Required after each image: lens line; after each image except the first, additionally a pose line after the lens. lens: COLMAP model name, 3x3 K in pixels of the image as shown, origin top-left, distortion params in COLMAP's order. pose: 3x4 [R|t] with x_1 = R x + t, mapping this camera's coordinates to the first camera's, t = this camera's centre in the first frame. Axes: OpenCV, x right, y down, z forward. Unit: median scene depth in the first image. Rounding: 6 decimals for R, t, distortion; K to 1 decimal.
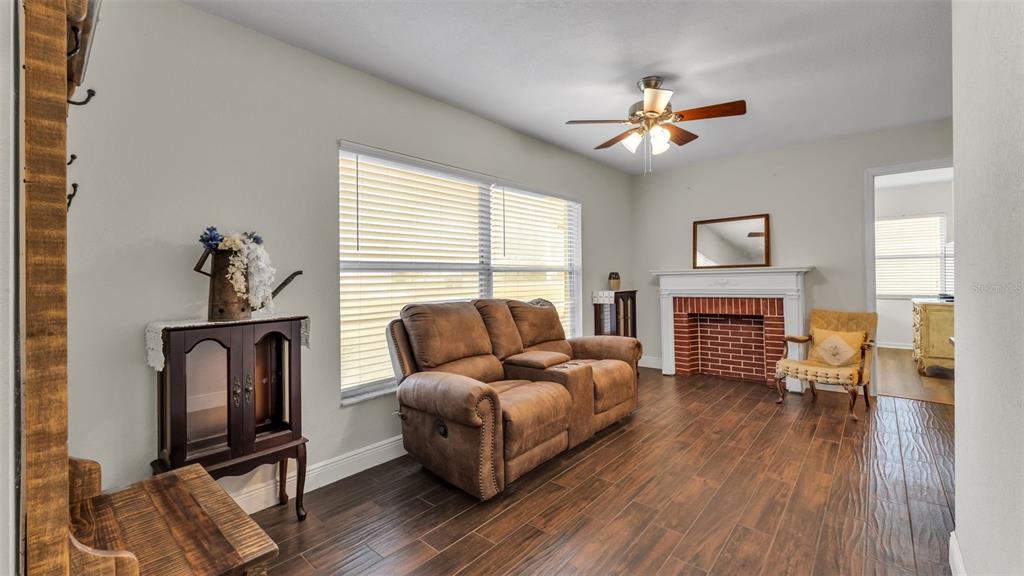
lens RADIAL K [[413.8, 0, 512.0], [0, 413.8, 288.0], [0, 0, 1]] dist [-0.000190, -0.000093]
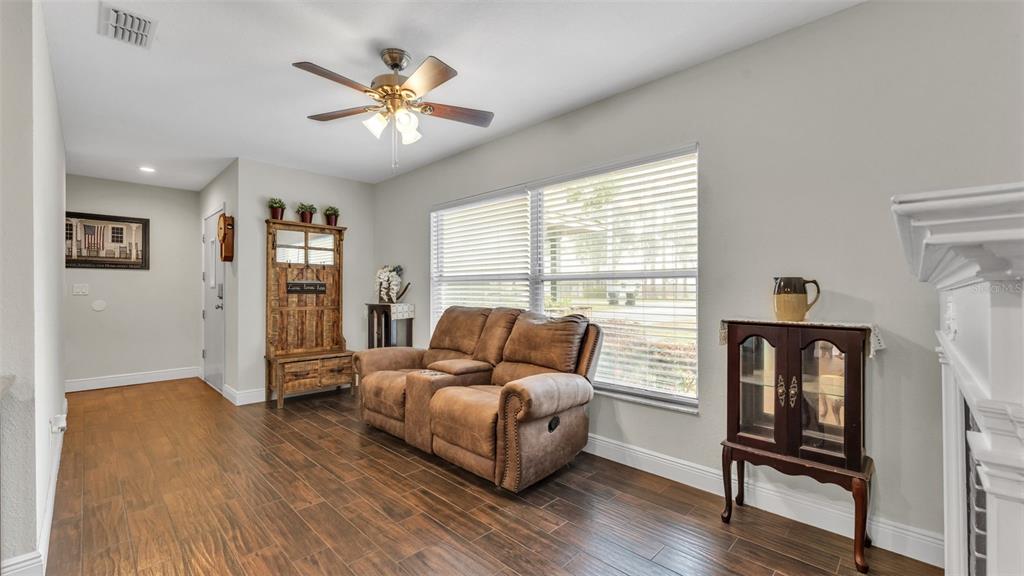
lens RADIAL K [[410.0, 0, 511.5], [0, 410.0, 282.8], [0, 0, 1]] dist [-0.000433, -0.000039]
pose [[-0.040308, -0.002360, -0.999185, 1.224071], [-0.025706, 0.999669, -0.001324, -0.043307], [0.998857, 0.025631, -0.040355, 1.310703]]
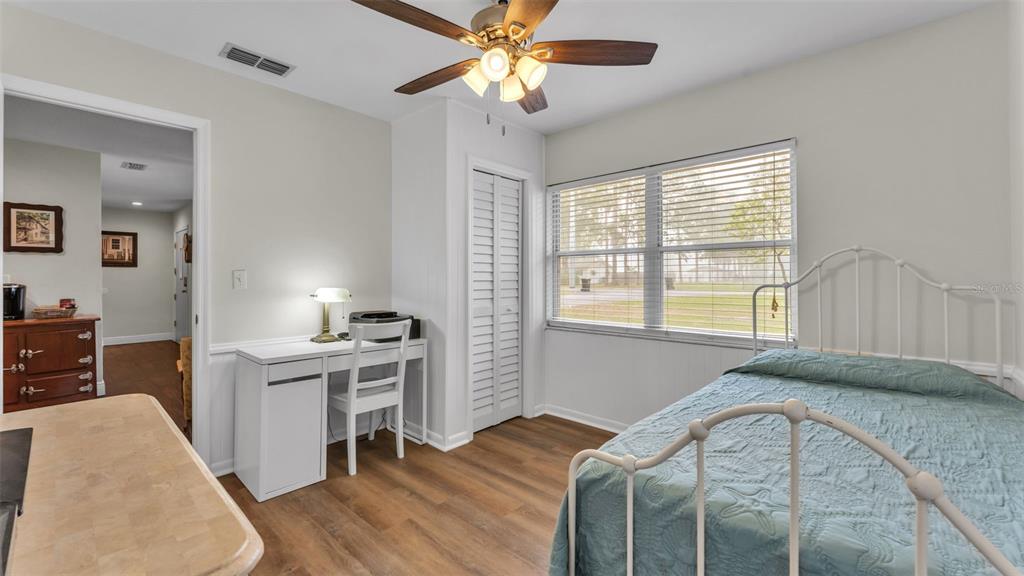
lens RADIAL K [[412.8, 0, 510.8], [0, 412.8, 274.5], [0, 0, 1]] dist [0.000311, 0.000045]
pose [[-0.017137, 0.011235, -0.999790, 2.225584], [-0.025756, 0.999600, 0.011674, -0.111995], [0.999521, 0.025951, -0.016841, 2.203434]]
